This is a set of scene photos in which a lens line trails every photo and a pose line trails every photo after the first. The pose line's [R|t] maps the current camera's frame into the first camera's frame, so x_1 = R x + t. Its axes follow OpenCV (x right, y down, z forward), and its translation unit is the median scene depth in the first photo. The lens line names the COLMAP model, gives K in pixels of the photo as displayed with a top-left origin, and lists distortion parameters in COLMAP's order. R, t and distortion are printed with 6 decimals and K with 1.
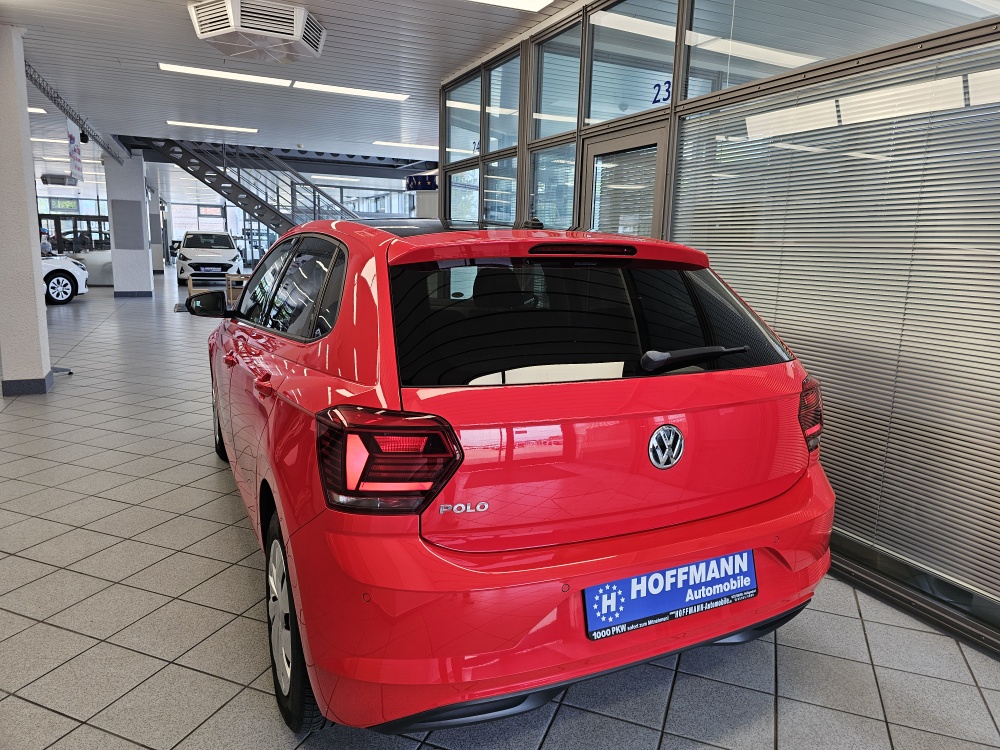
lens RADIAL K [[676.3, 0, 495.9], [0, 676.3, 378.0], [0, 0, 1]] dist [0.046975, -0.046766]
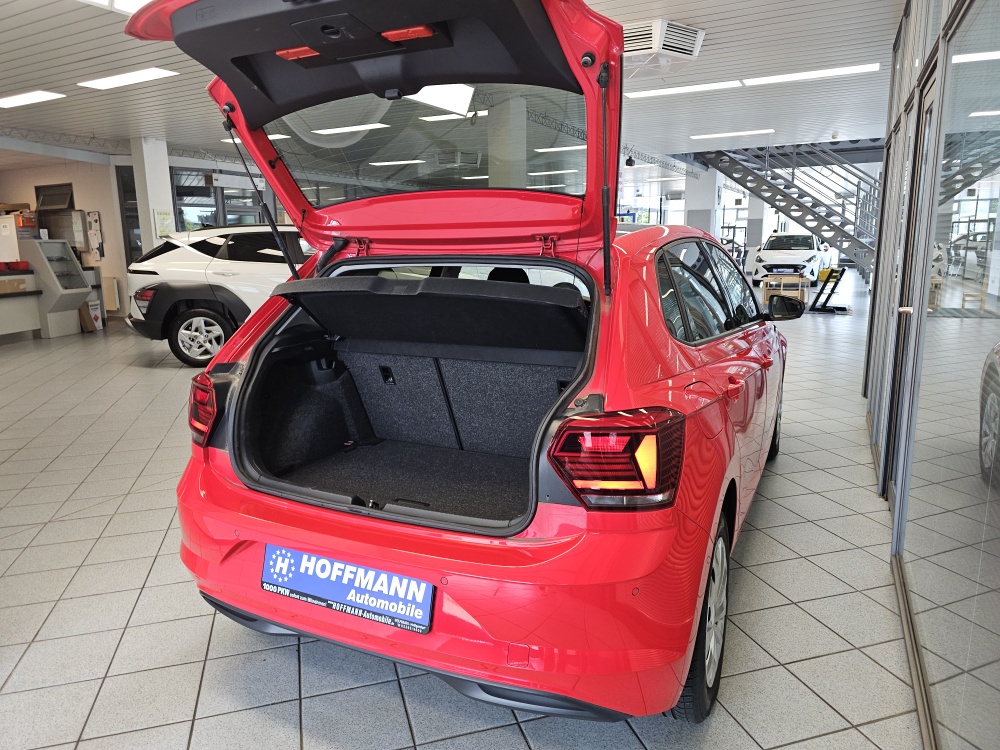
lens RADIAL K [[676.3, 0, 504.2], [0, 676.3, 377.7], [0, 0, 1]] dist [0.046975, -0.046766]
pose [[0.610473, 0.120713, -0.782784, 1.161598], [-0.122211, 0.990838, 0.057488, -0.084739], [0.782552, 0.060570, 0.619632, 0.528444]]
